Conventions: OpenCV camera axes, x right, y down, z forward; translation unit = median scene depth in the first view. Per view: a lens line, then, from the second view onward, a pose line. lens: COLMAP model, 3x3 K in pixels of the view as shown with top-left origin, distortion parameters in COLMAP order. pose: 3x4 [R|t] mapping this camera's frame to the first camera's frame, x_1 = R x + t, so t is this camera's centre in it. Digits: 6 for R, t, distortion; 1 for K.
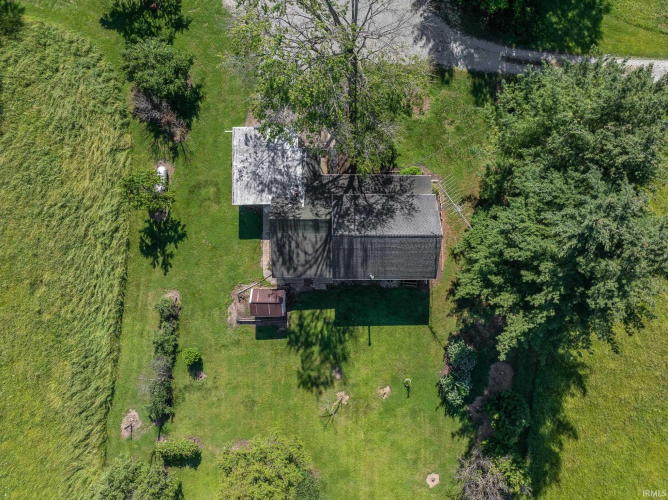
lens RADIAL K [[465.7, 0, 333.1], [0, 465.7, 248.6], [0, 0, 1]] dist [-0.031434, -0.001969]
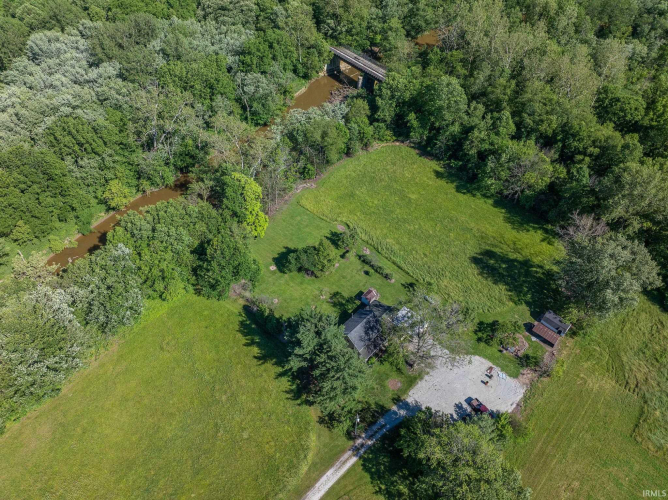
lens RADIAL K [[465.7, 0, 336.2], [0, 465.7, 246.0], [0, 0, 1]] dist [-0.031434, -0.001969]
pose [[-0.676822, 0.527924, -0.513038, 1.186107], [-0.736081, -0.476056, 0.481201, -0.882226], [0.009803, 0.703325, 0.710801, -1.104977]]
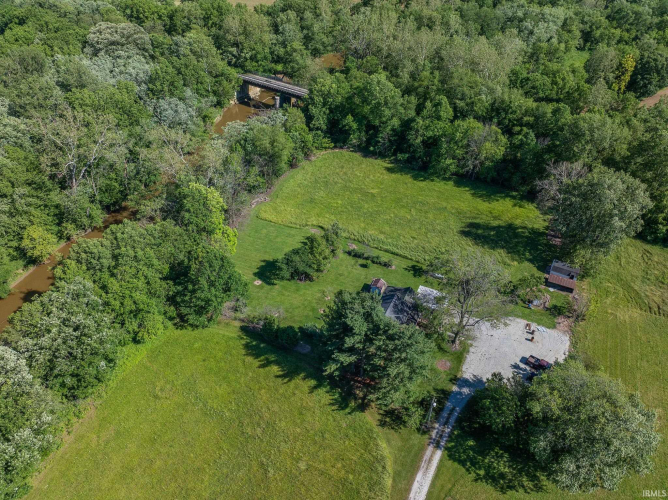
lens RADIAL K [[465.7, 0, 335.5], [0, 465.7, 249.6], [0, 0, 1]] dist [-0.031434, -0.001969]
pose [[-0.426031, 0.569344, -0.703097, 1.521709], [-0.904693, -0.263449, 0.334853, -0.436739], [0.005416, 0.778744, 0.627319, -0.667329]]
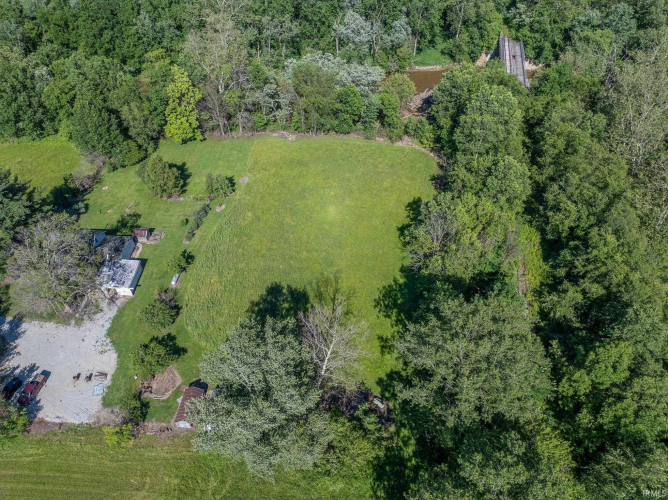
lens RADIAL K [[465.7, 0, 333.0], [0, 465.7, 251.3], [0, 0, 1]] dist [-0.031434, -0.001969]
pose [[-0.999100, -0.031612, 0.028296, -1.135264], [0.042391, -0.716453, 0.696346, -1.476521], [-0.001740, 0.696919, 0.717148, -0.585997]]
